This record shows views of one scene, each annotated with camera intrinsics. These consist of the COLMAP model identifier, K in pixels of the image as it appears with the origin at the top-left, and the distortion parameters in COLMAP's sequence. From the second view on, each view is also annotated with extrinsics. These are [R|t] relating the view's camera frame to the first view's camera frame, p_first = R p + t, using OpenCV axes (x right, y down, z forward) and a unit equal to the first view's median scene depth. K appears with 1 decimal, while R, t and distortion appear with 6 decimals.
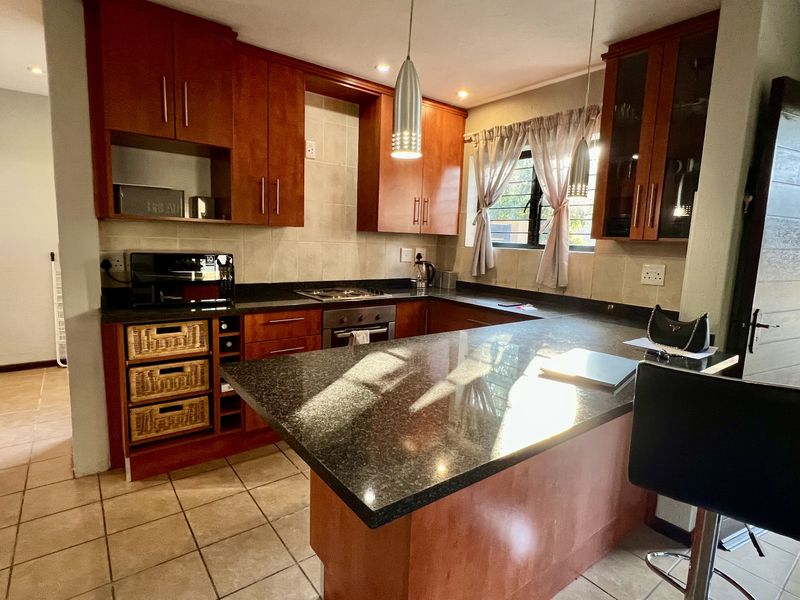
lens RADIAL K [[429.3, 0, 400.6], [0, 429.3, 299.6], [0, 0, 1]] dist [0.005958, 0.000973]
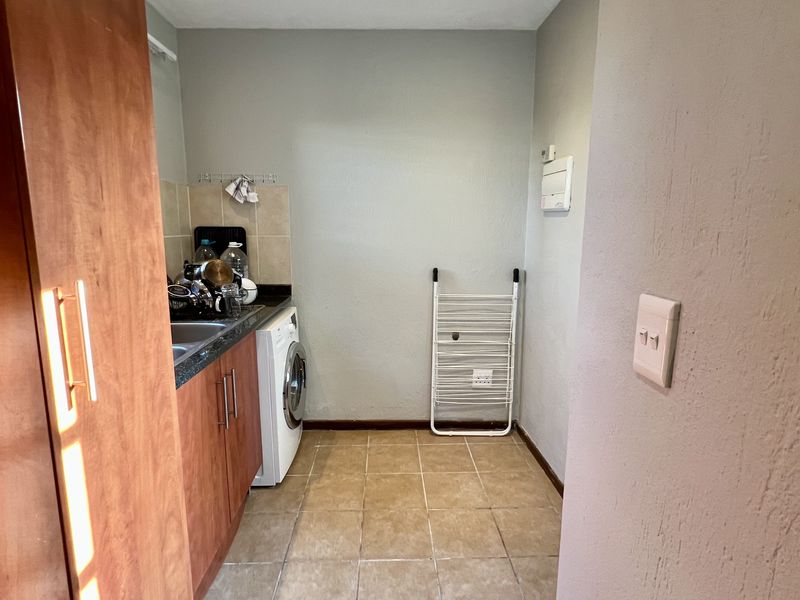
lens RADIAL K [[429.3, 0, 399.8], [0, 429.3, 298.7], [0, 0, 1]] dist [0.005958, 0.000973]
pose [[0.805342, 0.062599, -0.589496, -0.444921], [-0.057608, 0.997967, 0.027274, -0.076780], [0.590004, 0.011994, 0.807311, 0.410215]]
